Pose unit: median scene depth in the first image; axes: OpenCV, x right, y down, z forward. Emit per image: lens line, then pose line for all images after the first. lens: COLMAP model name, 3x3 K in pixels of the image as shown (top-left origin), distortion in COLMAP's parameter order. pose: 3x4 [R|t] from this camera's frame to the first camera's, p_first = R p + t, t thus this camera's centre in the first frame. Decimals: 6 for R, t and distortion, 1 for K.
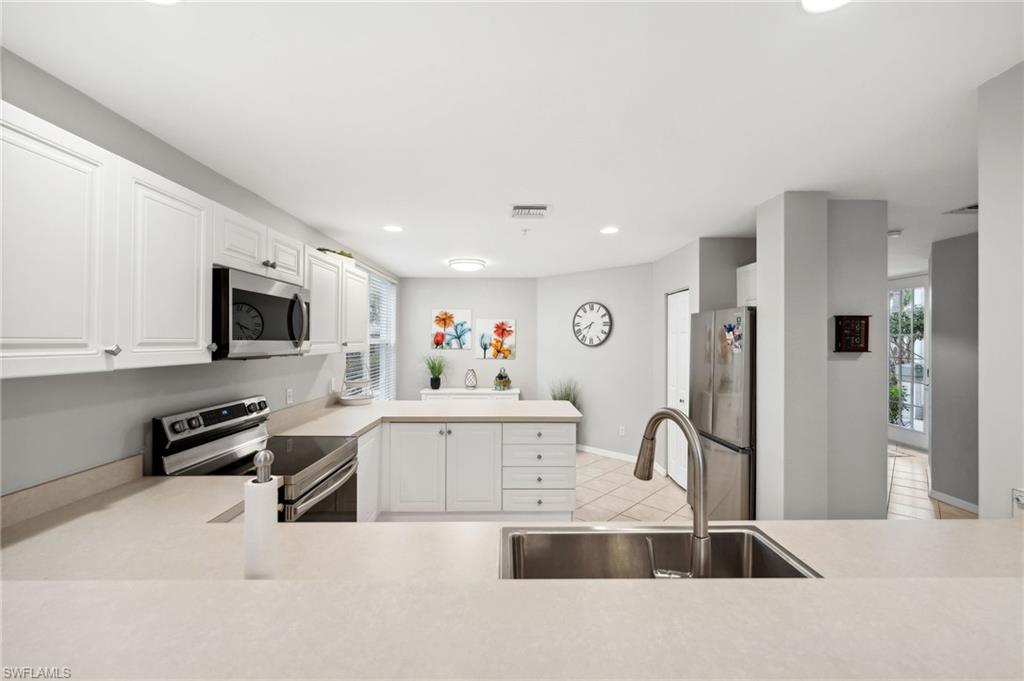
lens RADIAL K [[409.9, 0, 512.0], [0, 409.9, 340.5], [0, 0, 1]] dist [0.001898, 0.000839]
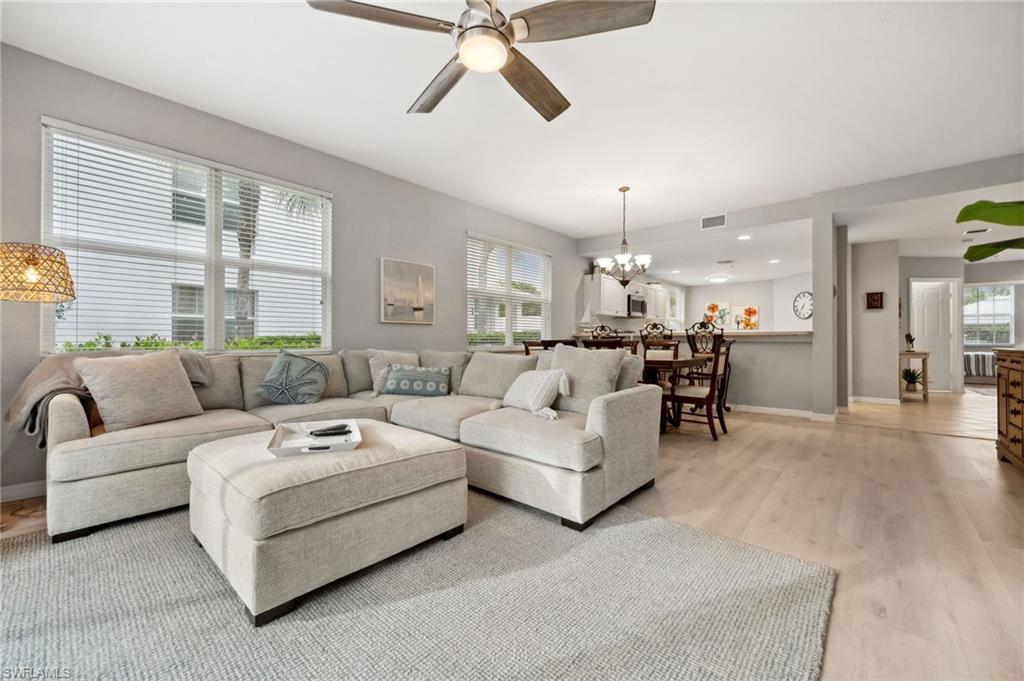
lens RADIAL K [[409.9, 0, 512.0], [0, 409.9, 340.5], [0, 0, 1]] dist [0.001898, 0.000839]
pose [[0.740920, -0.000842, -0.671592, 0.660338], [0.000031, 0.999999, -0.001219, 0.158637], [0.671593, 0.000882, 0.740920, -1.562732]]
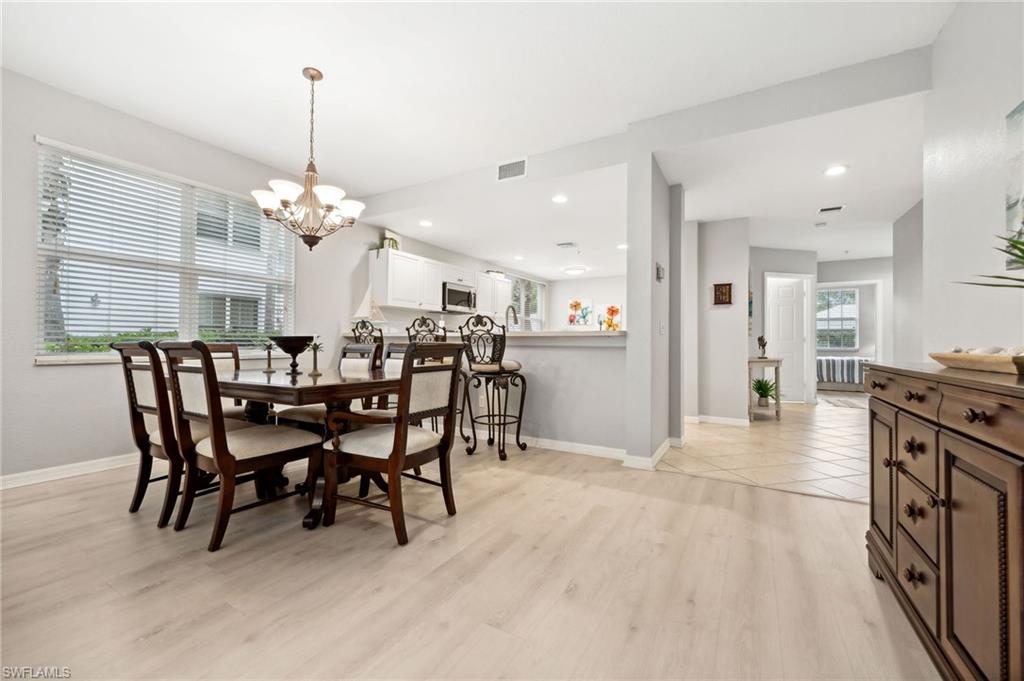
lens RADIAL K [[409.9, 0, 512.0], [0, 409.9, 340.5], [0, 0, 1]] dist [0.001898, 0.000839]
pose [[0.856435, 0.001496, -0.516252, 0.735361], [-0.005314, 0.999968, -0.005917, 0.154335], [0.516227, 0.007811, 0.856416, -0.776350]]
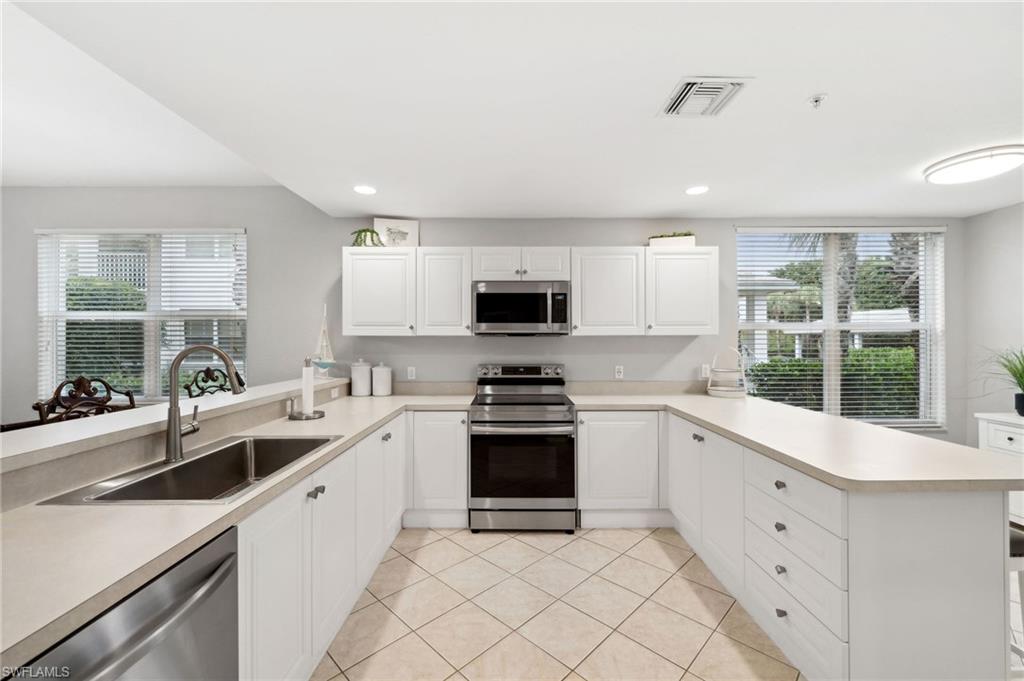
lens RADIAL K [[409.9, 0, 512.0], [0, 409.9, 340.5], [0, 0, 1]] dist [0.001898, 0.000839]
pose [[-0.022830, -0.024277, -0.999445, 0.542658], [-0.001207, 0.999705, -0.024256, 0.060712], [0.999739, 0.000652, -0.022853, 0.611223]]
